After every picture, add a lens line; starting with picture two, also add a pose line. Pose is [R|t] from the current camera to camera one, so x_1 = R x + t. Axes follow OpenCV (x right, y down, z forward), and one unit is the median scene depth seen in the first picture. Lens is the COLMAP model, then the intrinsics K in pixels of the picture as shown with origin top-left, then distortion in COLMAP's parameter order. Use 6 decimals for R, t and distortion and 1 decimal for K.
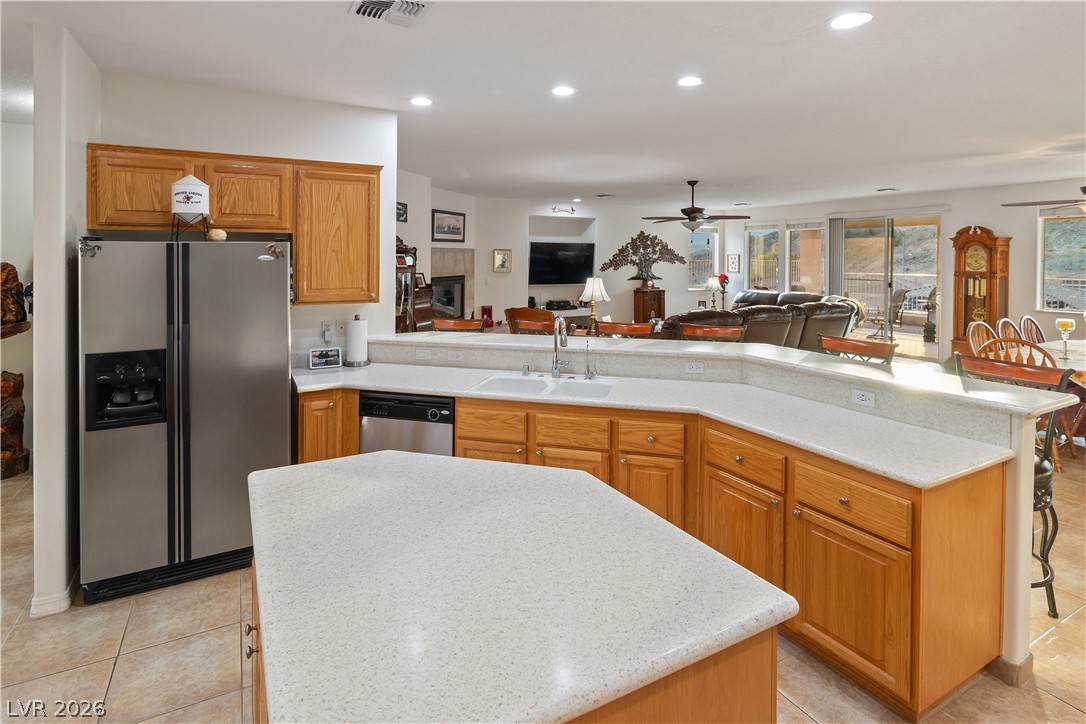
lens RADIAL K [[566.8, 0, 547.4], [0, 566.8, 258.4], [0, 0, 1]] dist [-0.000473, -0.000450]
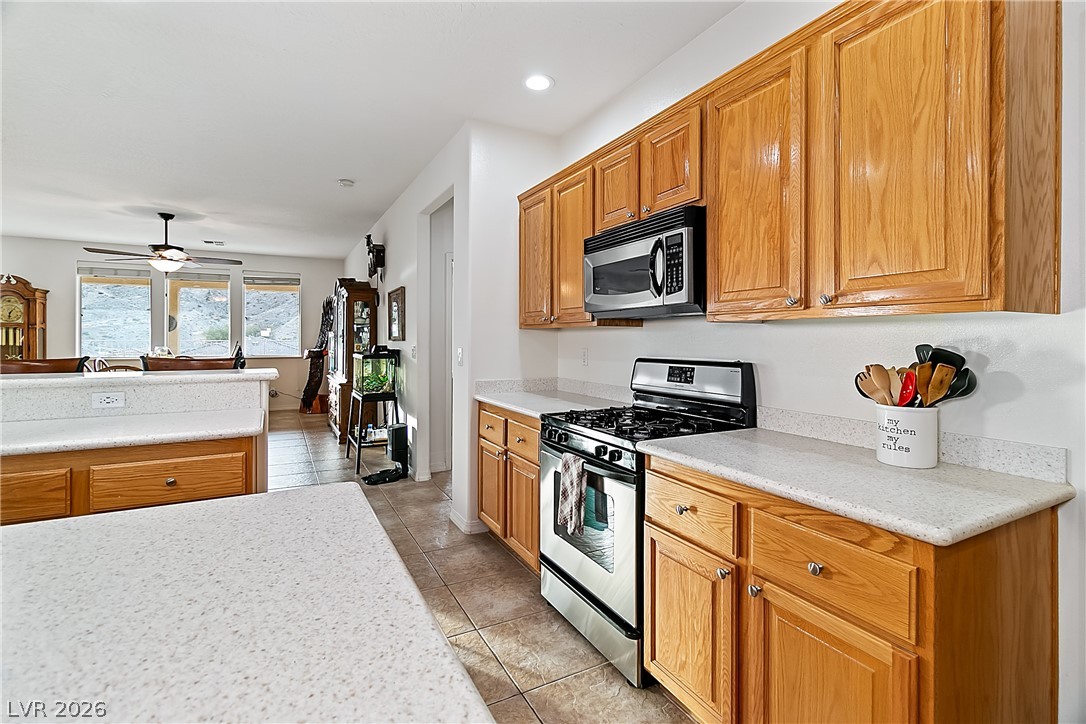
lens RADIAL K [[503.2, 0, 549.7], [0, 503.2, 339.7], [0, 0, 1]] dist [0.001932, -0.000169]
pose [[0.003298, -0.003994, 0.999987, -0.200535], [-0.000785, 0.999992, 0.003997, 0.108963], [-0.999994, -0.000798, 0.003295, 0.210217]]
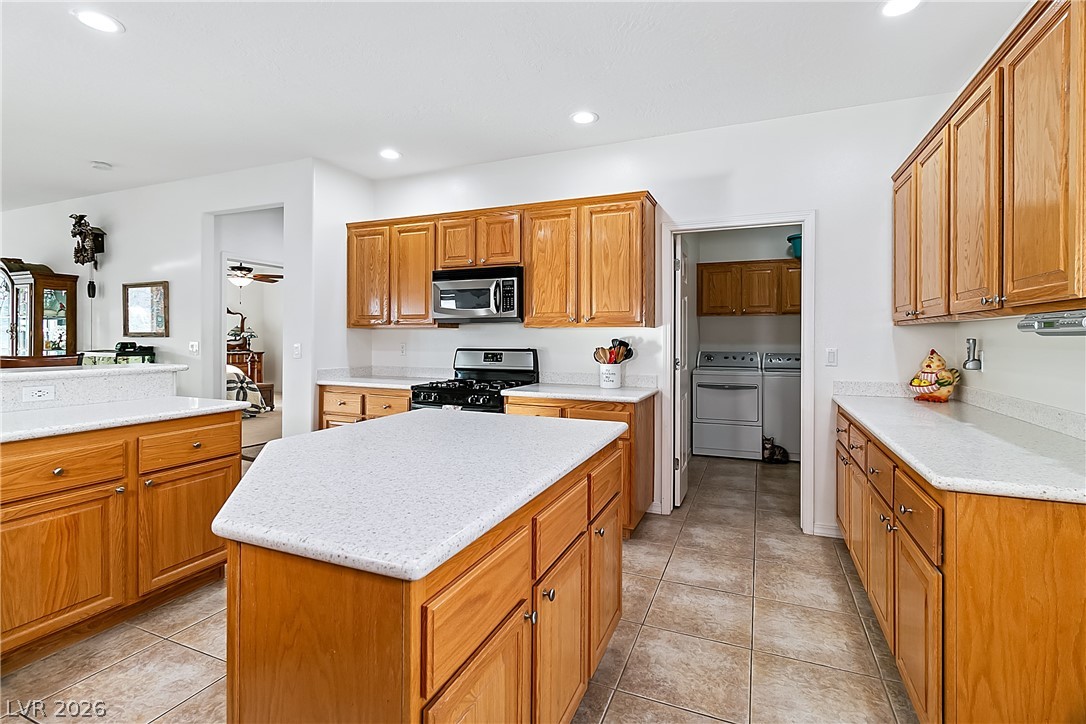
lens RADIAL K [[503.2, 0, 549.7], [0, 503.2, 339.7], [0, 0, 1]] dist [0.001932, -0.000169]
pose [[-0.622503, -0.009857, 0.782555, -0.506843], [-0.005293, 0.999951, 0.008385, 0.108177], [-0.782599, 0.001078, -0.622525, 0.652647]]
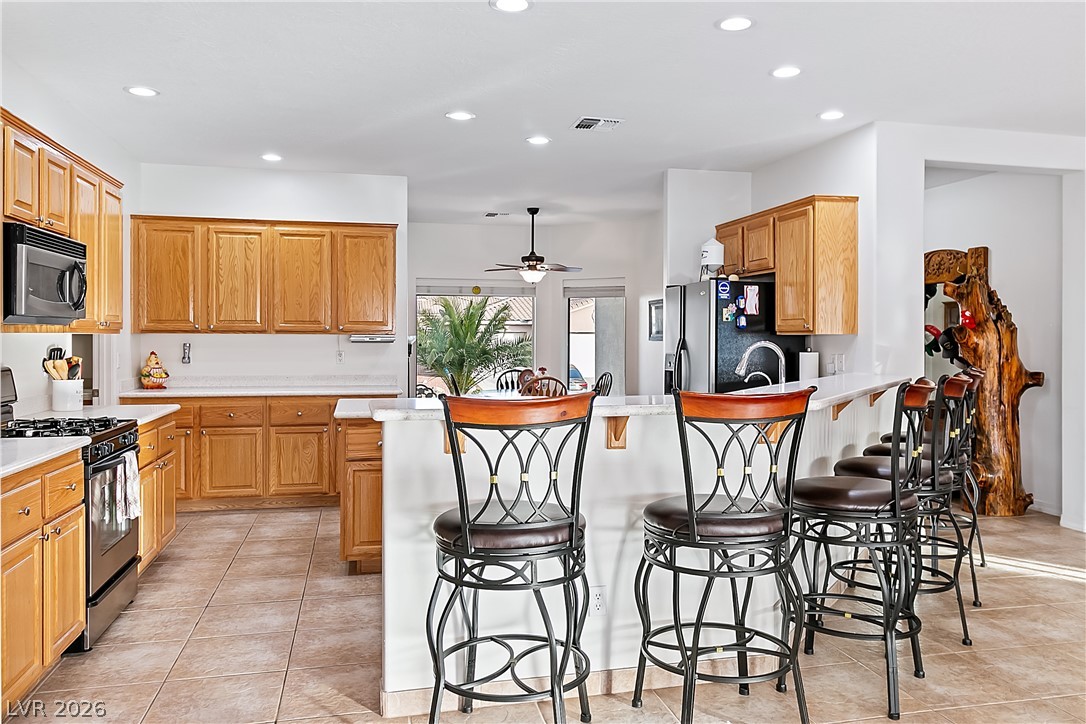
lens RADIAL K [[820.1, 0, 550.7], [0, 820.1, 347.6], [0, 0, 1]] dist [0.003571, 0.001109]
pose [[-0.270430, 0.007017, -0.962714, 1.277717], [-0.006314, 0.999939, 0.009061, 0.097719], [0.962719, 0.008529, -0.270369, 1.007384]]
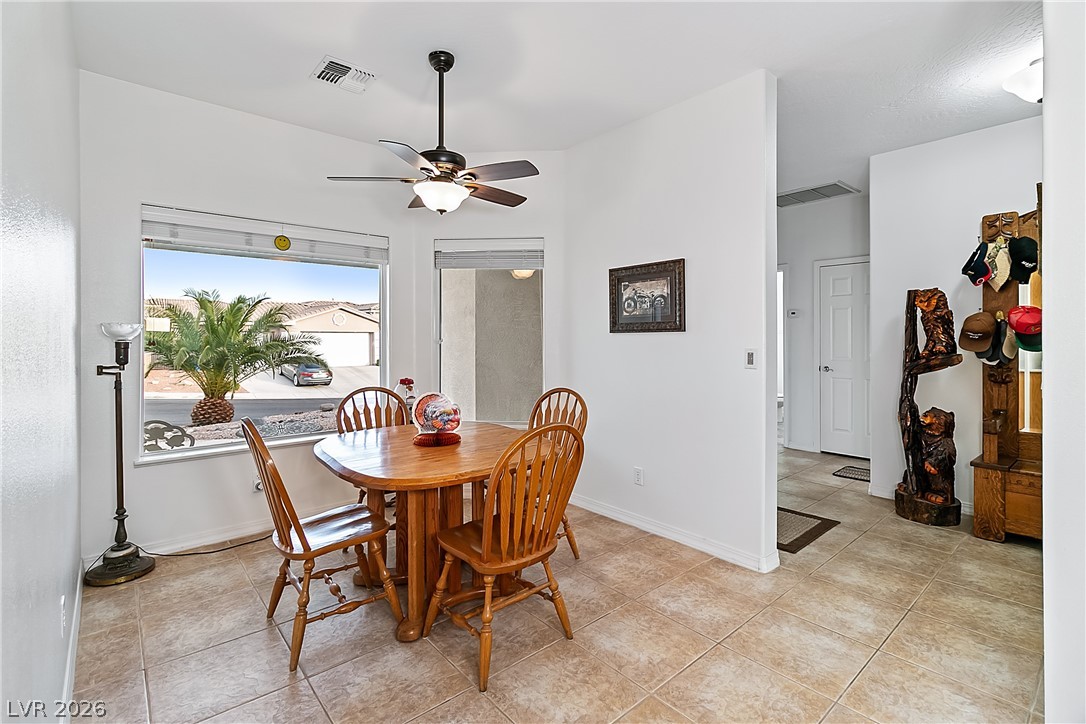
lens RADIAL K [[503.2, 0, 549.7], [0, 503.2, 339.7], [0, 0, 1]] dist [0.001932, -0.000169]
pose [[0.215837, 0.000676, -0.976429, -0.364050], [-0.000660, 1.000000, 0.000546, 0.109921], [0.976429, 0.000527, 0.215838, 0.273270]]
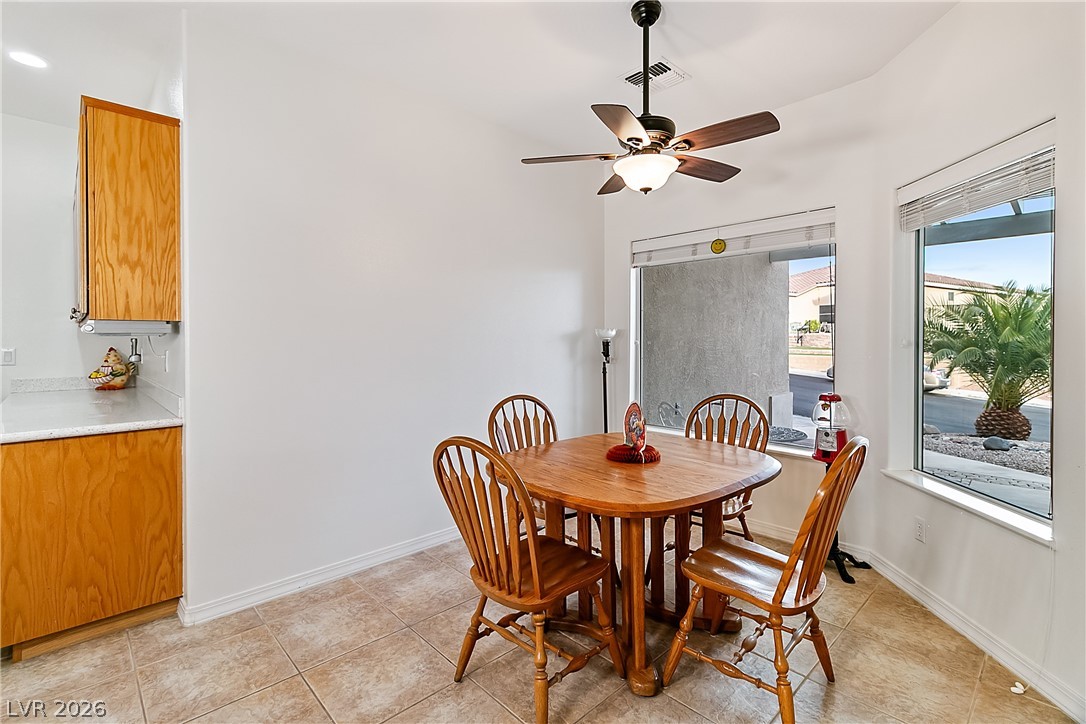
lens RADIAL K [[503.2, 0, 549.7], [0, 503.2, 339.7], [0, 0, 1]] dist [0.001932, -0.000169]
pose [[-0.965658, -0.001498, -0.259812, -0.838572], [-0.002303, 0.999993, 0.002795, 0.107686], [0.259806, 0.003297, -0.965655, 0.852777]]
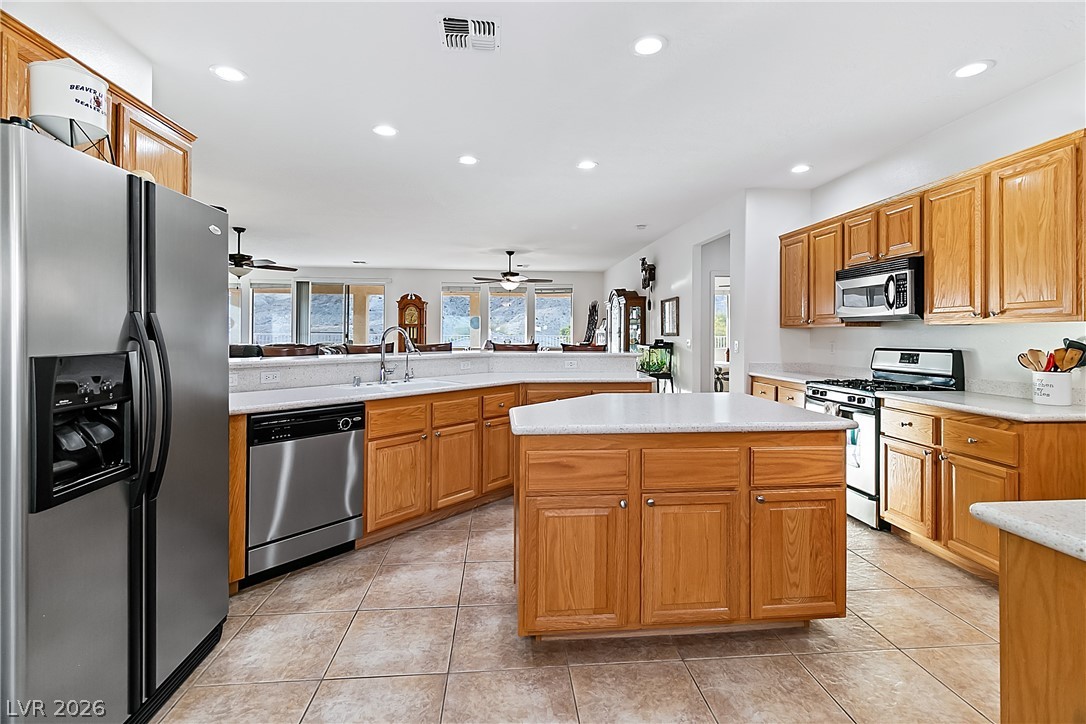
lens RADIAL K [[506.0, 0, 548.9], [0, 506.0, 332.4], [0, 0, 1]] dist [0.002867, 0.000292]
pose [[0.393817, 0.003008, 0.919184, -0.781115], [-0.003036, 0.999993, -0.001972, 0.109651], [-0.919184, -0.002014, 0.393823, 0.308298]]
